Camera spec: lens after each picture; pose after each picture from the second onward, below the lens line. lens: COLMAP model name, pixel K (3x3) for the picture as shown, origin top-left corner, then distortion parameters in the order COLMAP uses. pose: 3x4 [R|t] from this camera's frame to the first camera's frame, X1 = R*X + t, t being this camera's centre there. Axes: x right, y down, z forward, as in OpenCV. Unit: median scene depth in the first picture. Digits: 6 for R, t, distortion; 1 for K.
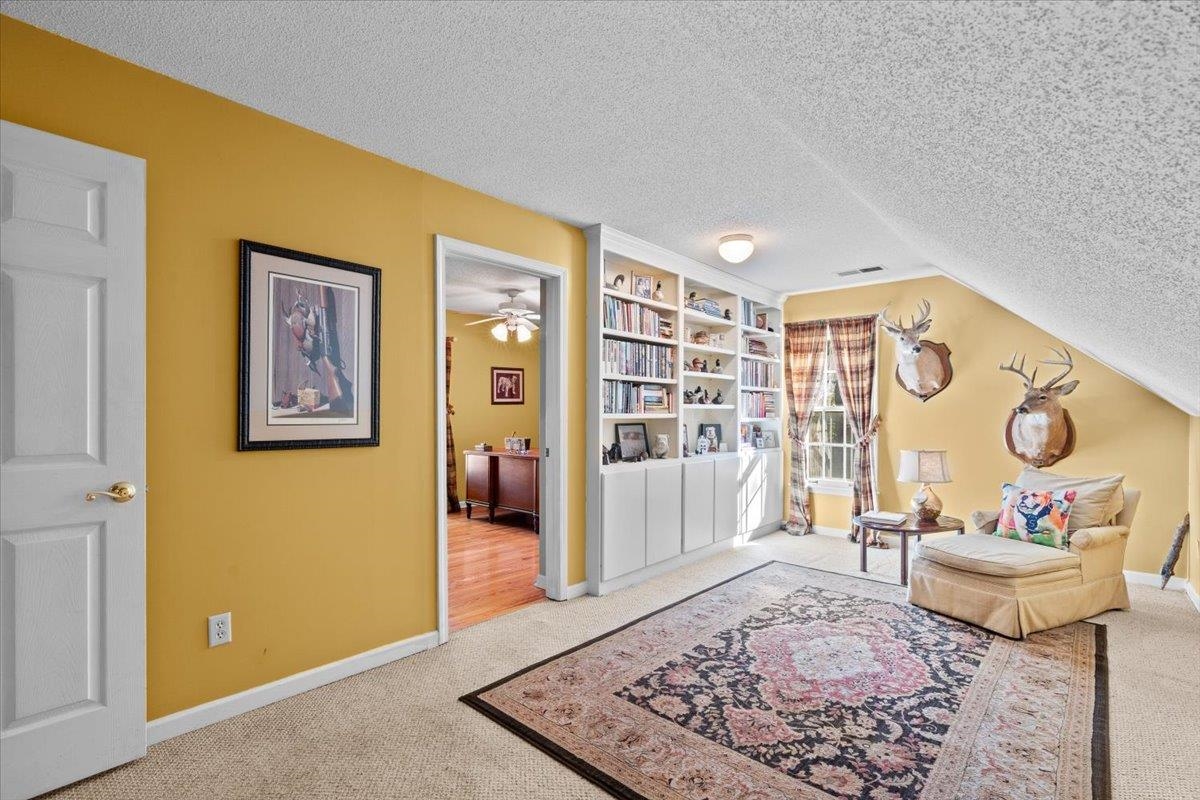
lens RADIAL K [[548.3, 0, 602.6], [0, 548.3, 407.6], [0, 0, 1]] dist [-0.008152, 0.001296]
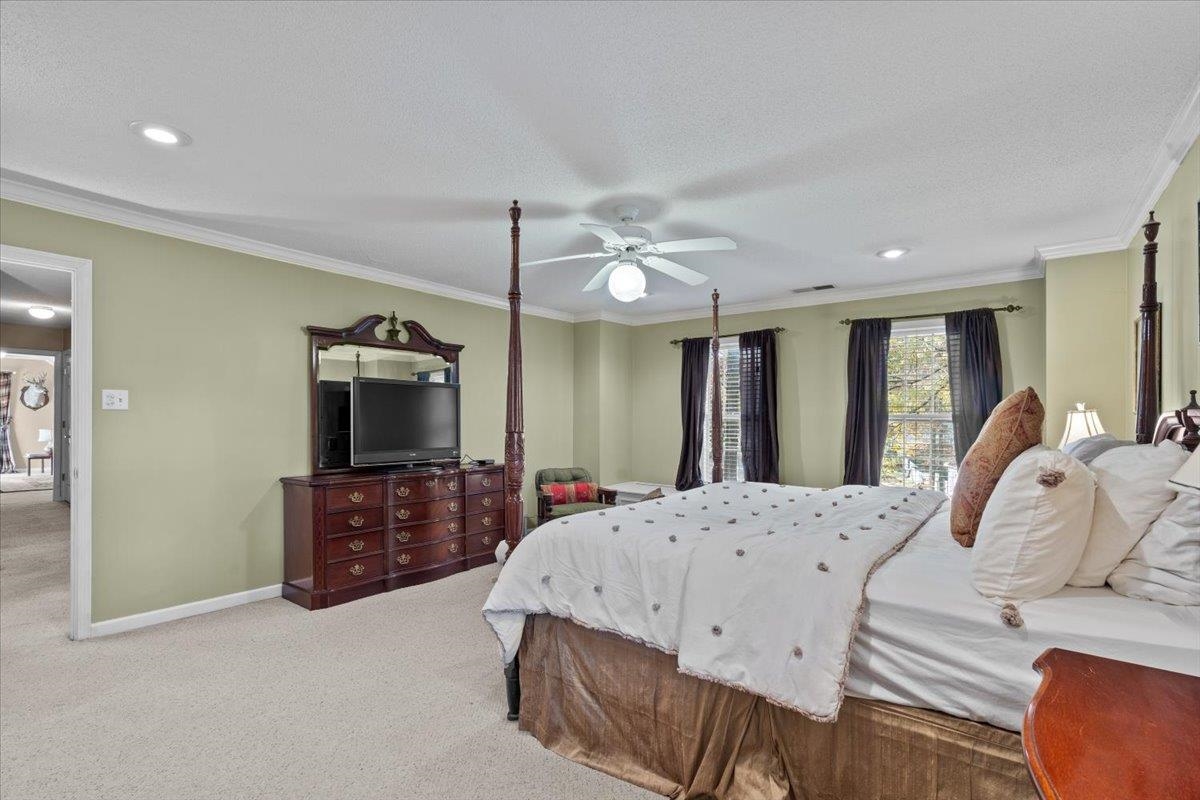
lens RADIAL K [[548.3, 0, 603.8], [0, 548.3, 408.8], [0, 0, 1]] dist [-0.008152, 0.001296]
pose [[-0.070640, 0.012186, 0.997427, -2.392942], [-0.007303, 0.999892, -0.012733, -0.007861], [-0.997475, -0.008184, -0.070543, -1.612814]]
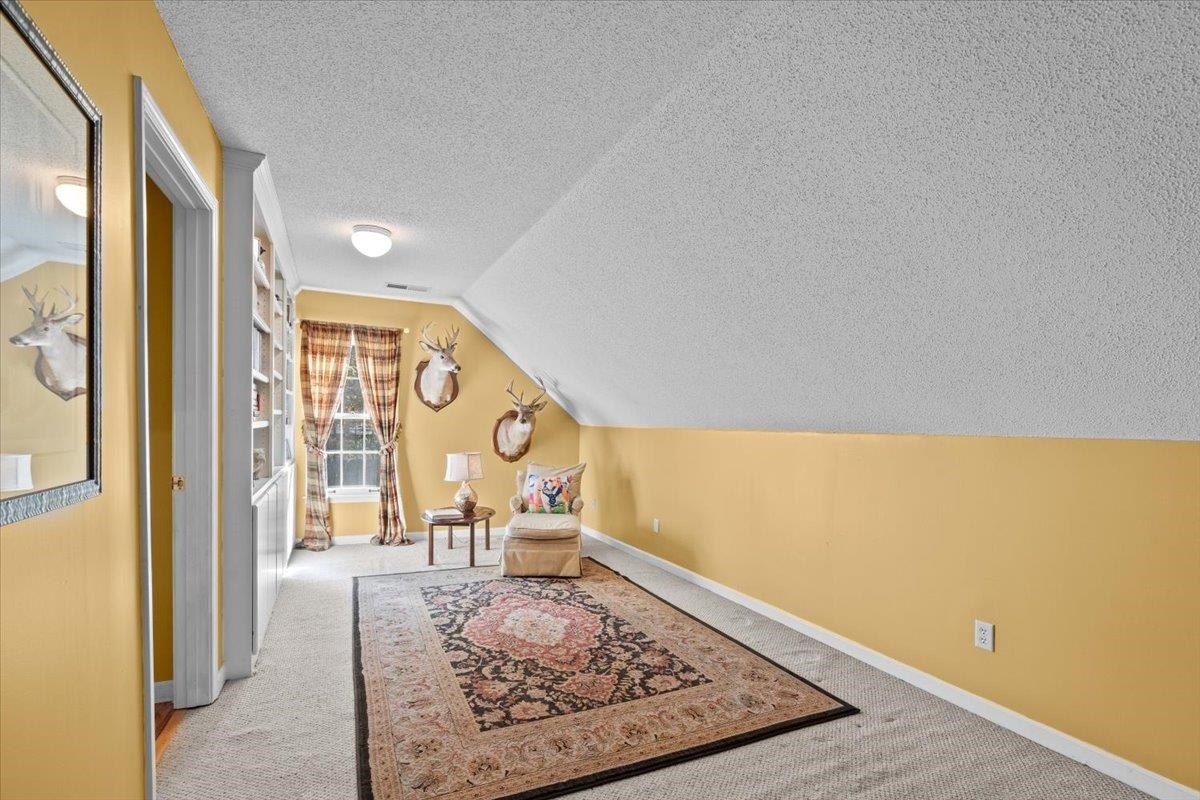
lens RADIAL K [[548.3, 0, 603.6], [0, 548.3, 429.9], [0, 0, 1]] dist [-0.008152, 0.001296]
pose [[0.393435, -0.006561, 0.919329, -0.411846], [-0.026658, 0.999473, 0.018541, -0.004031], [-0.918966, -0.031803, 0.393053, 0.257748]]
